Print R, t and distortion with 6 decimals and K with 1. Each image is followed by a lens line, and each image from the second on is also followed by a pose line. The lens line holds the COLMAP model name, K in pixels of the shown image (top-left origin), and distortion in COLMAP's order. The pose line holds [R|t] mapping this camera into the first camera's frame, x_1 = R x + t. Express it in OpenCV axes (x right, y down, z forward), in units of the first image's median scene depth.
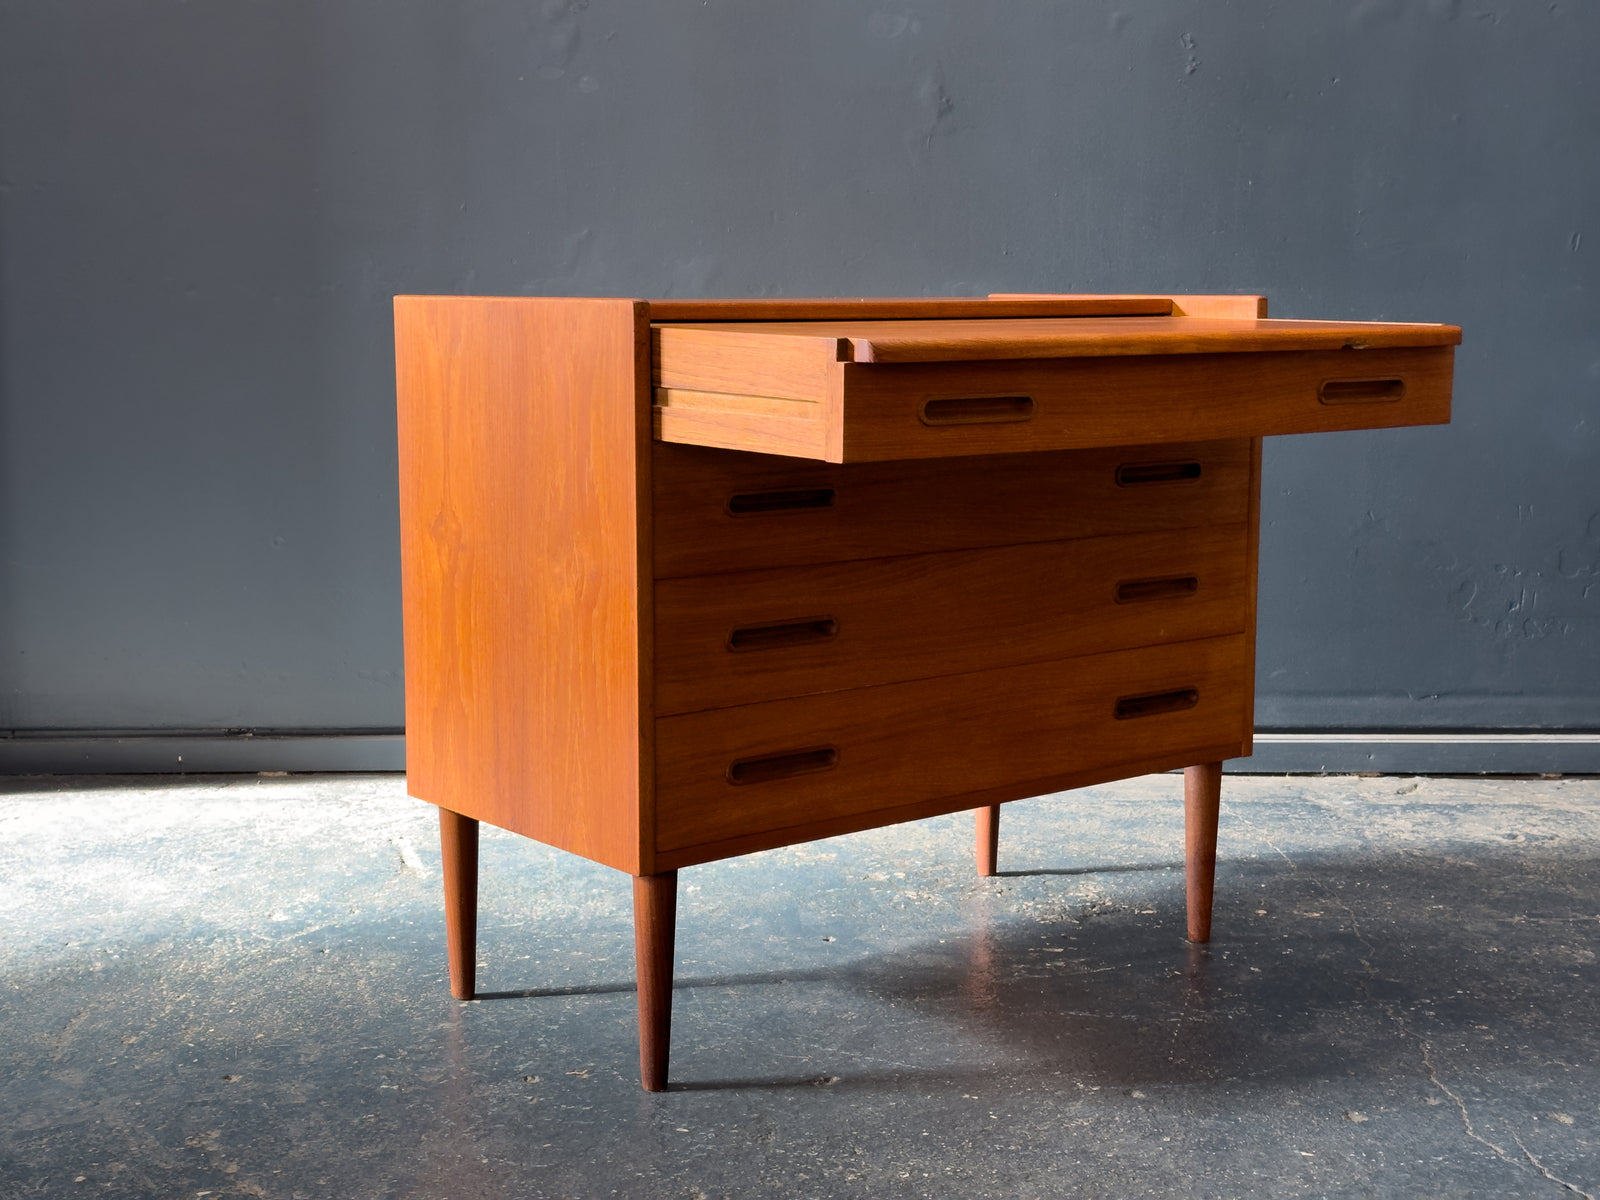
lens RADIAL K [[2255.9, 0, 811.6], [0, 2255.9, 590.6], [0, 0, 1]] dist [0.141593, -0.127933]
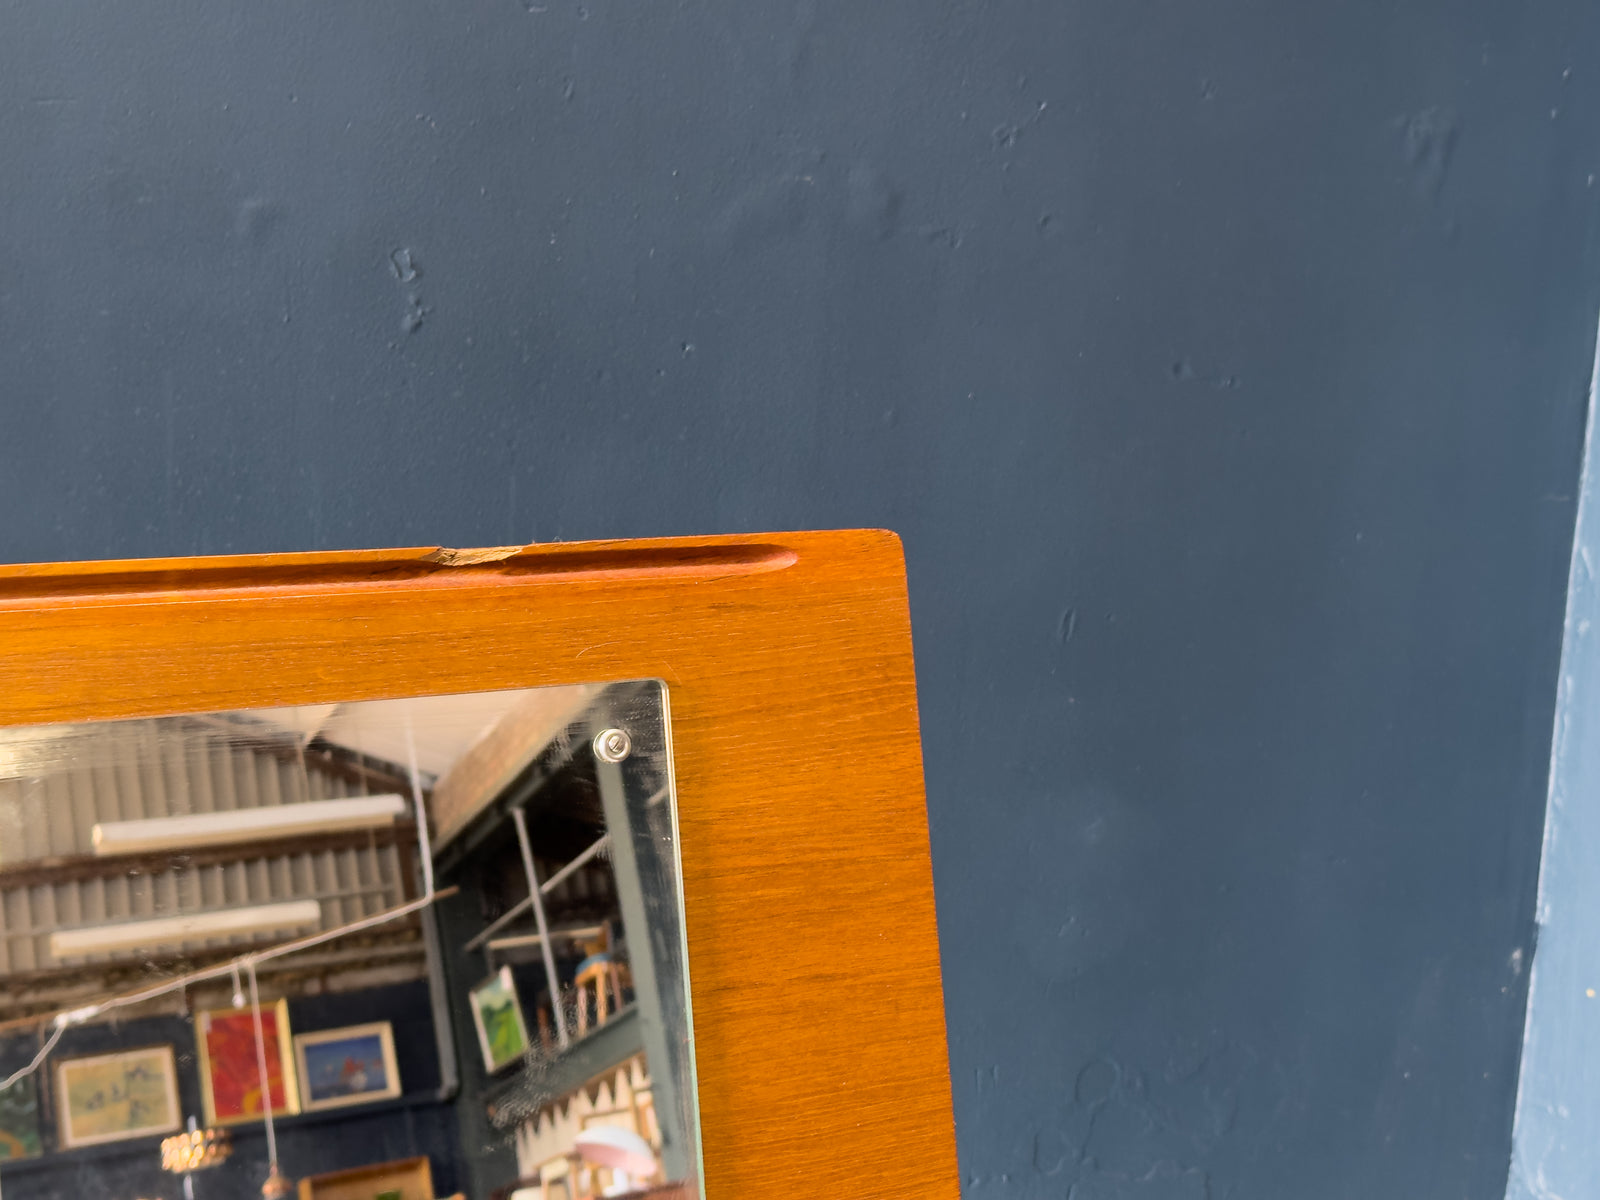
lens RADIAL K [[2236.7, 0, 802.0], [0, 2236.7, 599.7], [0, 0, 1]] dist [0.104446, -0.033638]
pose [[0.900941, -0.050822, 0.430955, 0.042680], [0.013399, 0.995903, 0.089434, -0.276415], [-0.433734, -0.074800, 0.897931, 0.696071]]
